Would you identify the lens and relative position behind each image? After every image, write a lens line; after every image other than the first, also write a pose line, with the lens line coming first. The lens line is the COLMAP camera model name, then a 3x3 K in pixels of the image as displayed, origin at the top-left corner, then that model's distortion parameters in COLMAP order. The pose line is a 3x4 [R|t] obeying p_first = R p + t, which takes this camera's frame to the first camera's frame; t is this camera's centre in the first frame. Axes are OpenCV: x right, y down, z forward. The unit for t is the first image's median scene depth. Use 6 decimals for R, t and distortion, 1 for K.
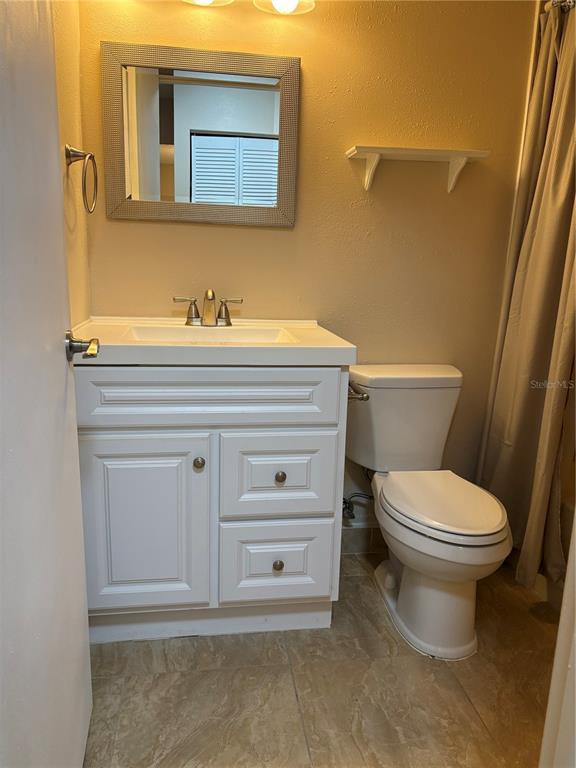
lens RADIAL K [[583.7, 0, 283.8], [0, 583.7, 391.2], [0, 0, 1]] dist [0.038723, -0.040496]
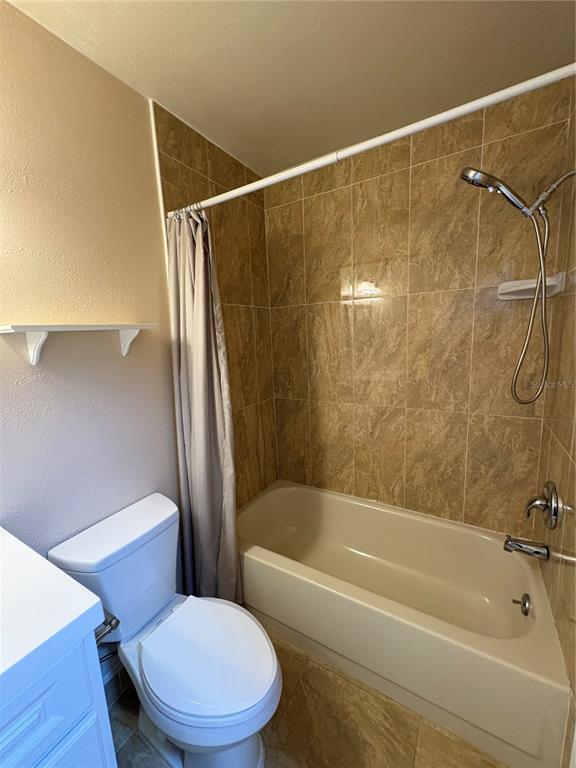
lens RADIAL K [[308.8, 0, 290.3], [0, 308.8, 381.8], [0, 0, 1]] dist [-0.000688, 0.000268]
pose [[0.613382, -0.178144, 0.769433, 0.012375], [0.226109, 0.973060, 0.045038, -0.283480], [-0.756728, 0.146350, 0.637137, 0.446472]]
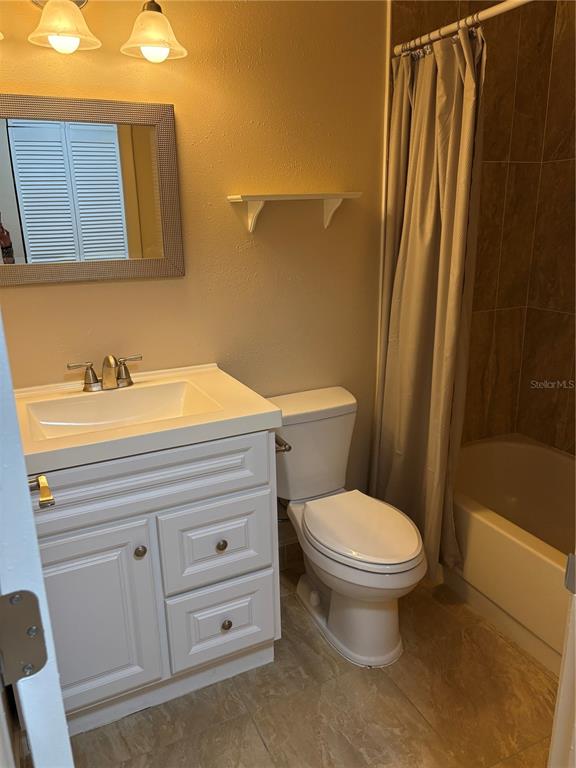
lens RADIAL K [[583.7, 0, 281.1], [0, 583.7, 380.4], [0, 0, 1]] dist [0.038723, -0.040496]
pose [[0.951259, -0.133028, 0.278227, -0.140513], [0.112558, 0.989708, 0.088371, -0.197628], [-0.287119, -0.052747, 0.956441, 0.009679]]
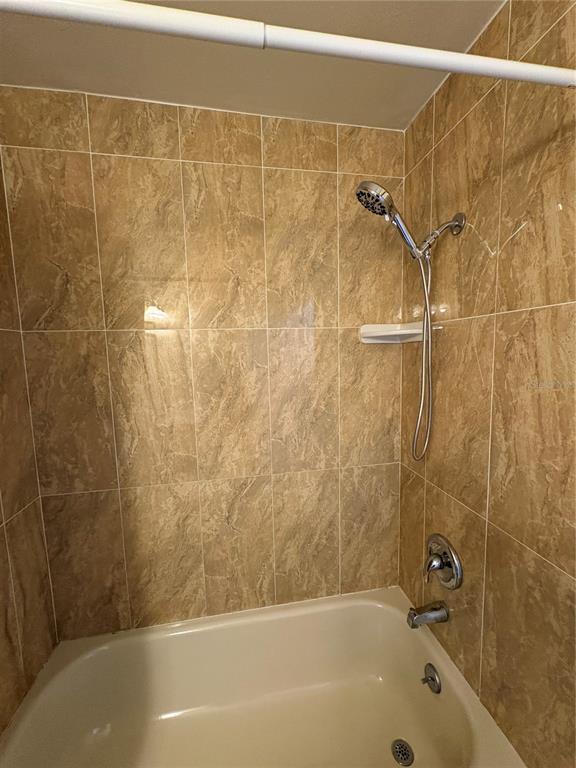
lens RADIAL K [[308.8, 0, 292.0], [0, 308.8, 385.9], [0, 0, 1]] dist [-0.000688, 0.000268]
pose [[-0.050250, -0.139378, 0.988963, 0.264076], [0.229788, 0.962036, 0.147259, -0.382460], [-0.971943, 0.234651, -0.016315, 0.722017]]
